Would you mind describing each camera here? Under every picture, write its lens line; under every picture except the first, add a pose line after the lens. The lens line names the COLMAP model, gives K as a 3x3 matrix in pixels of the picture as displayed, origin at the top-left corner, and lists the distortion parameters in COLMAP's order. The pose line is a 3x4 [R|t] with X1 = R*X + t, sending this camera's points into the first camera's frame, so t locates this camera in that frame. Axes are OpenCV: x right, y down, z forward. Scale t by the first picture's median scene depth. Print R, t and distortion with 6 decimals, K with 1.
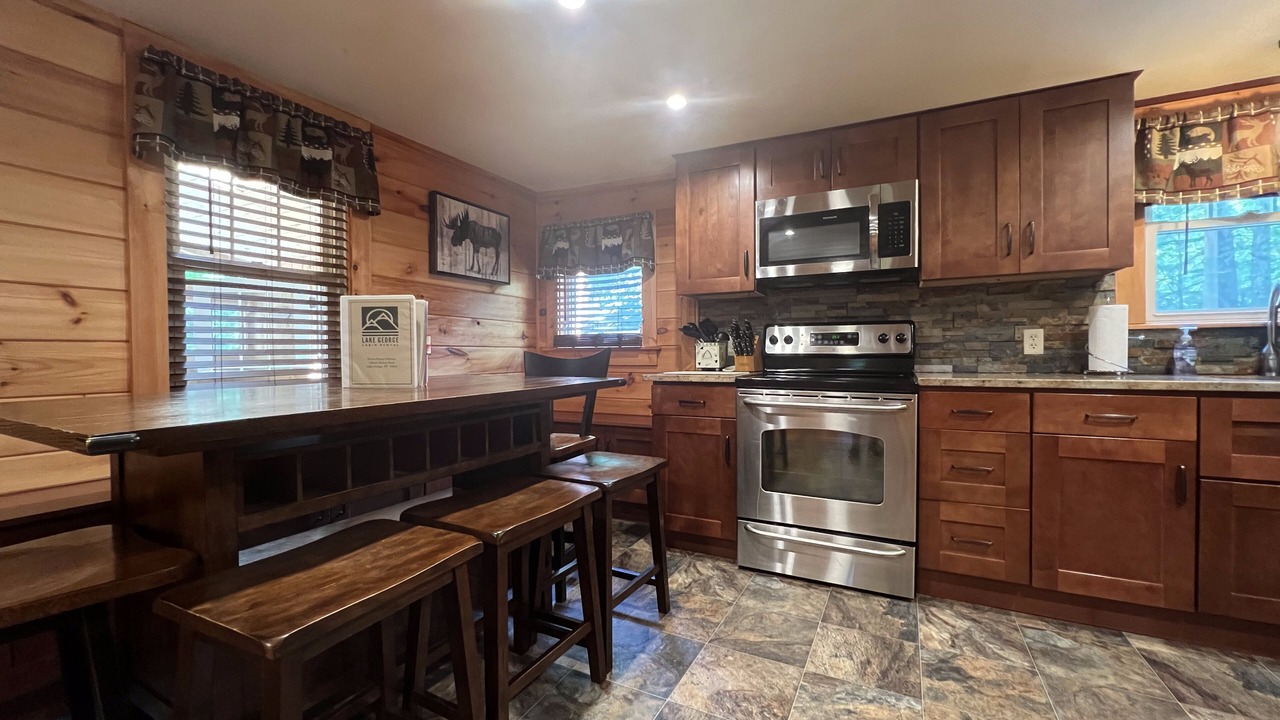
lens RADIAL K [[510.1, 0, 638.6], [0, 510.1, 361.5], [0, 0, 1]] dist [-0.002651, -0.000324]
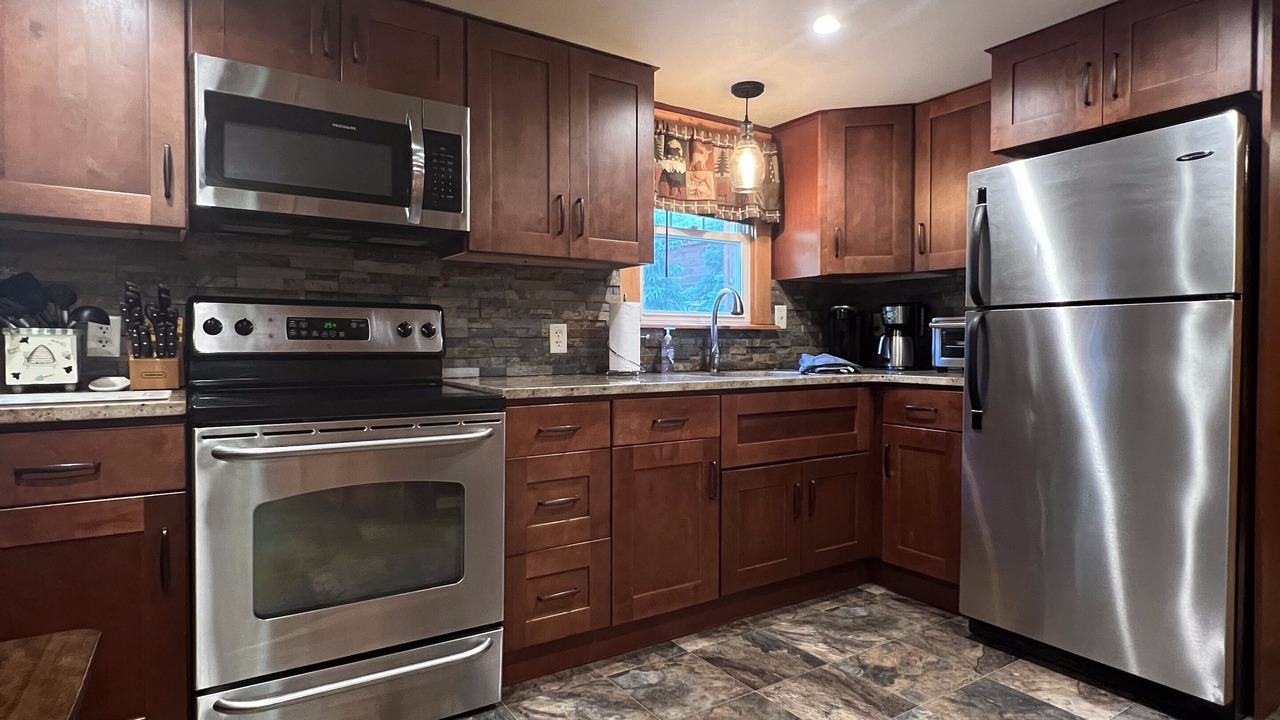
lens RADIAL K [[682.1, 0, 638.8], [0, 682.1, 357.1], [0, 0, 1]] dist [-0.001805, -0.002665]
pose [[0.489813, -0.010239, 0.871767, -0.173718], [0.007318, 0.999944, 0.007633, -0.016670], [-0.871797, 0.002641, 0.489861, 0.343872]]
